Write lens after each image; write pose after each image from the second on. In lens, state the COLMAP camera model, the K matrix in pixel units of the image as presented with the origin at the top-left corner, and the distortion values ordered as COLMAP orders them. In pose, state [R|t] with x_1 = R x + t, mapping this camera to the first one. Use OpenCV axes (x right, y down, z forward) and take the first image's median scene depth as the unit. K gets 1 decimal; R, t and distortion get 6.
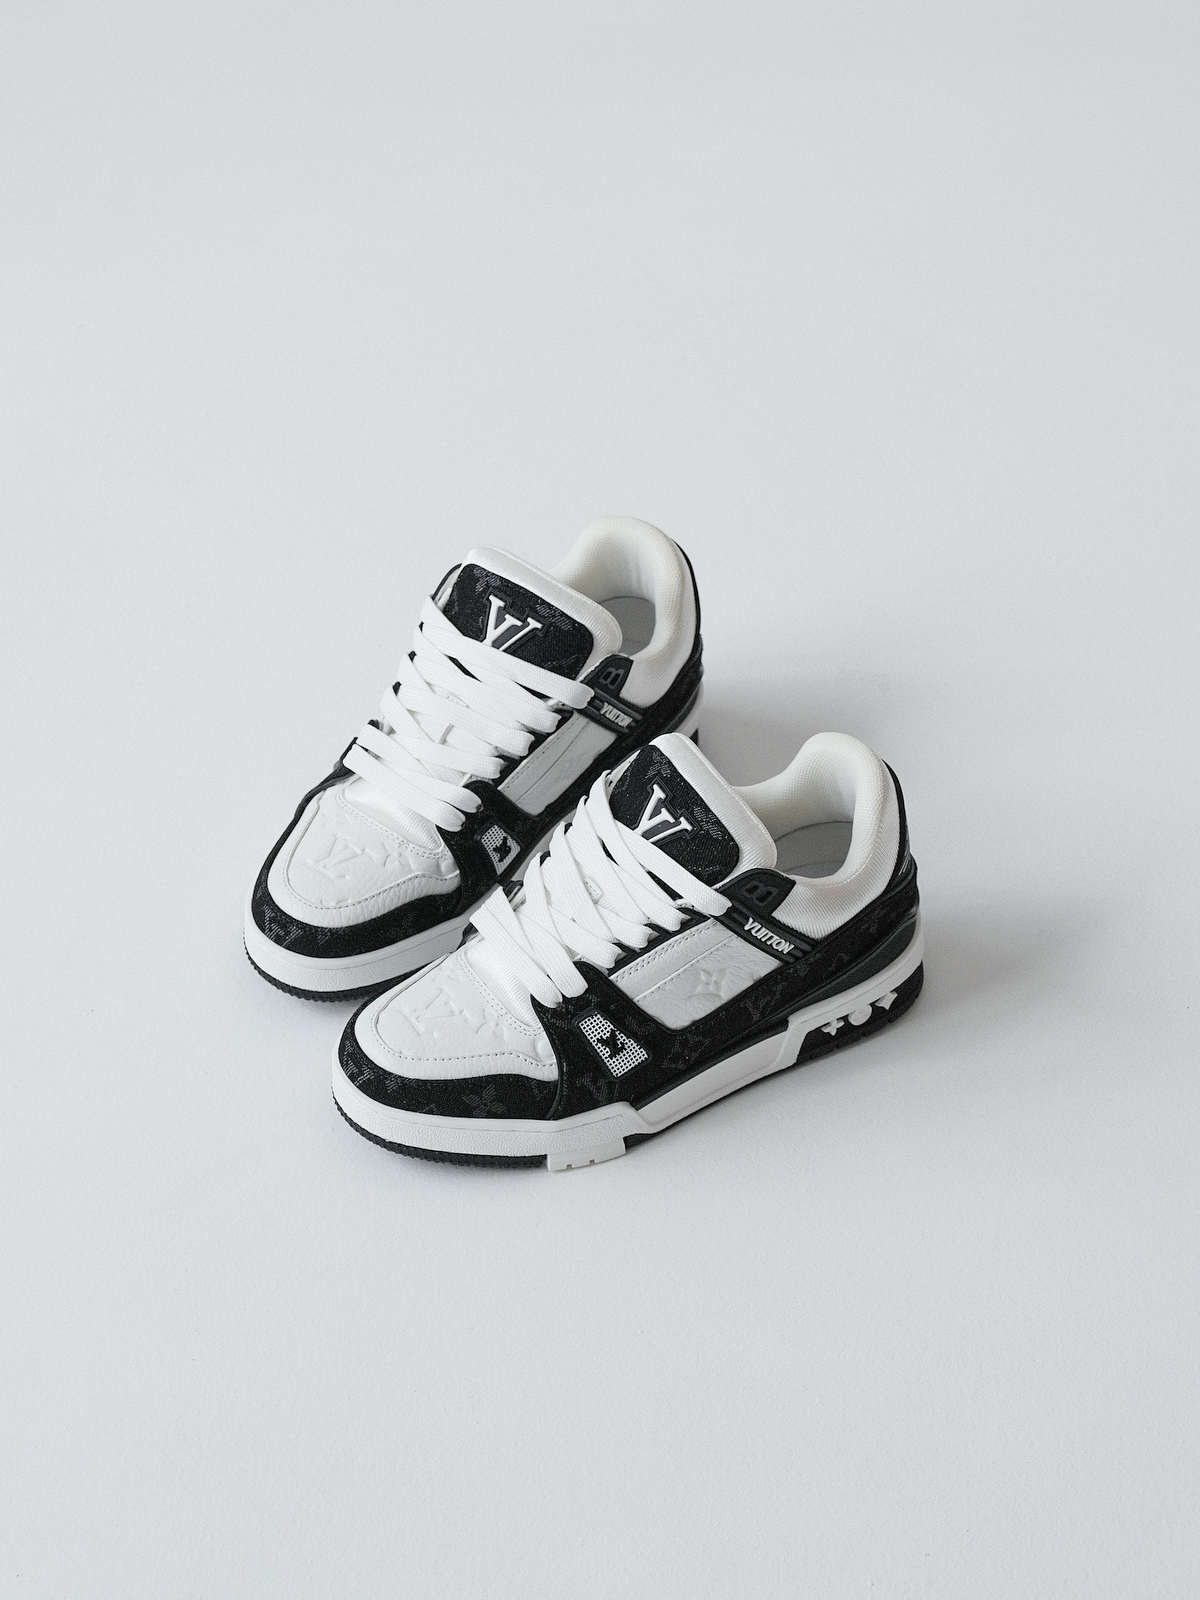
lens RADIAL K [[4554.5, 0, 600.0], [0, 4554.5, 800.0], [0, 0, 1]] dist [-0.103761, 0.534877]
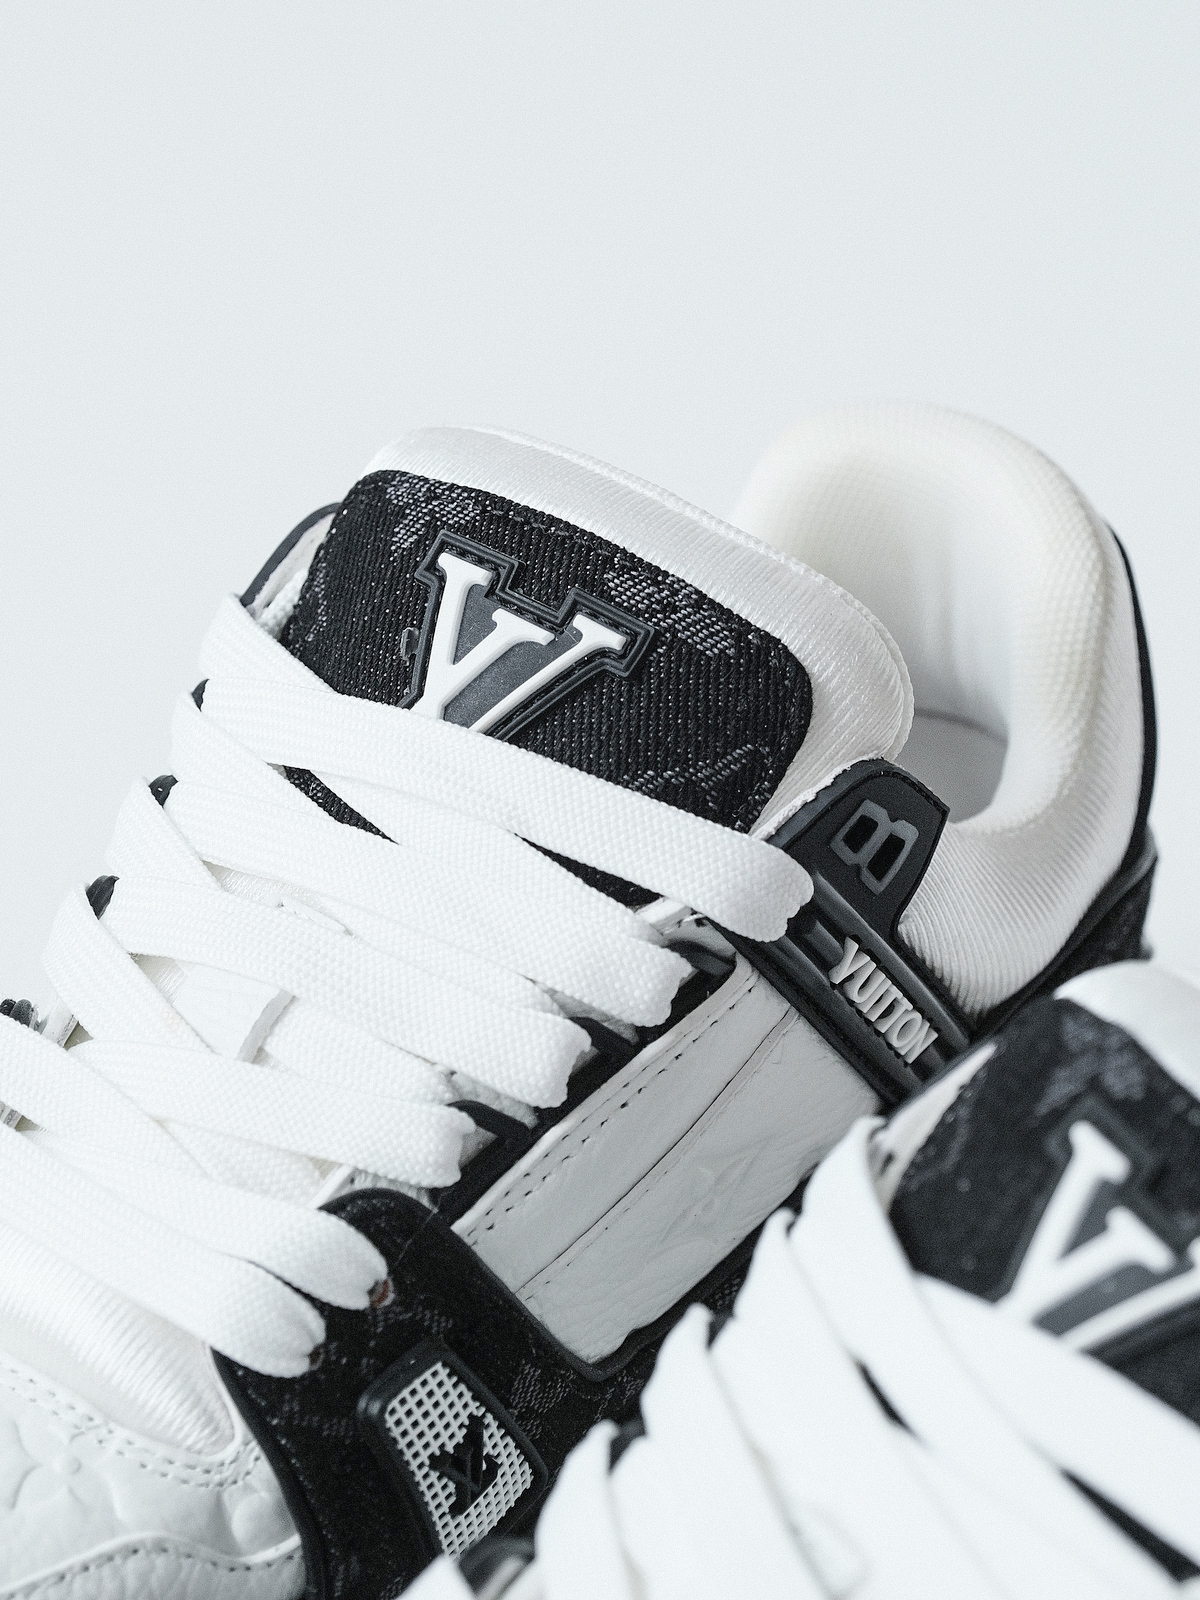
lens RADIAL K [[5425.2, 0, 600.0], [0, 5425.2, 800.0], [0, 0, 1]] dist [0.096807, -1.635017]
pose [[0.999830, 0.012644, -0.013388, -0.009766], [-0.015136, 0.978362, -0.206346, 0.038535], [0.010490, 0.206514, 0.978387, 0.681675]]
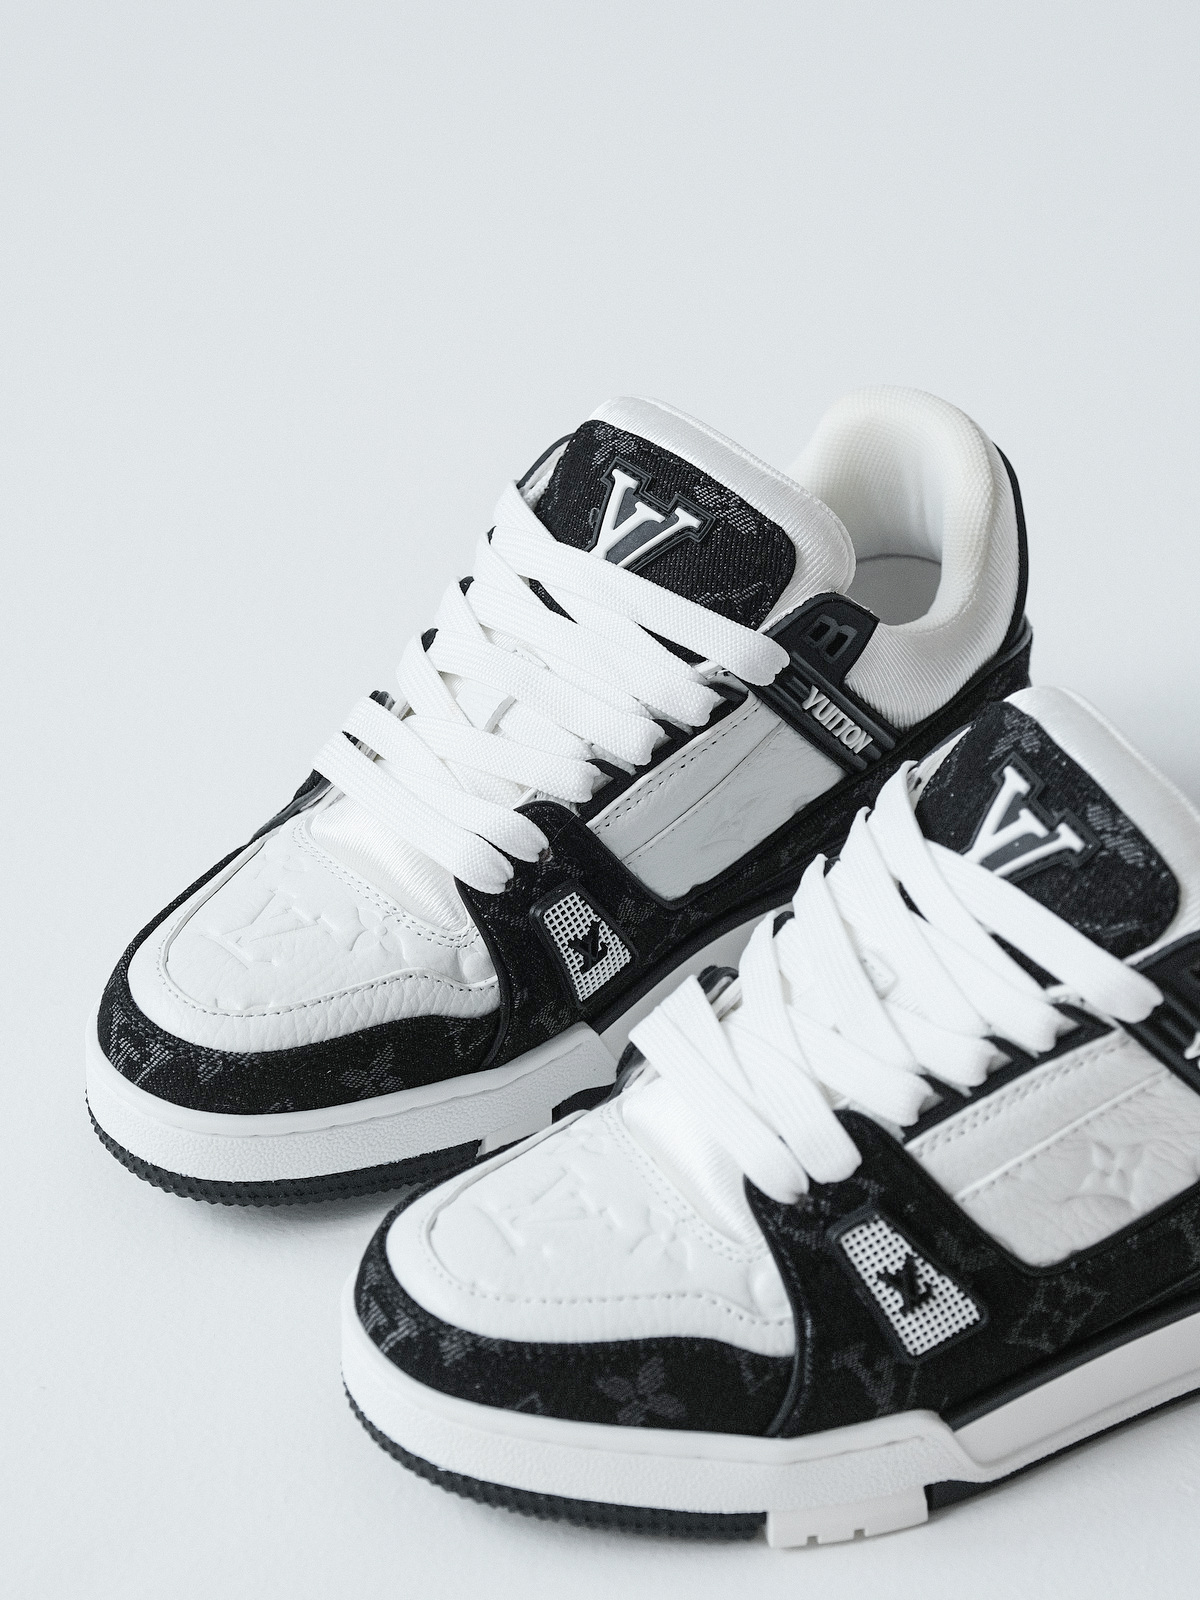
lens RADIAL K [[4554.5, 0, 600.0], [0, 4554.5, 800.0], [0, 0, 1]] dist [-0.103761, 0.534877]
pose [[0.986522, 0.077540, -0.144091, 0.053425], [-0.096492, 0.986864, -0.129572, 0.061621], [0.132151, 0.141729, 0.981045, 0.491082]]
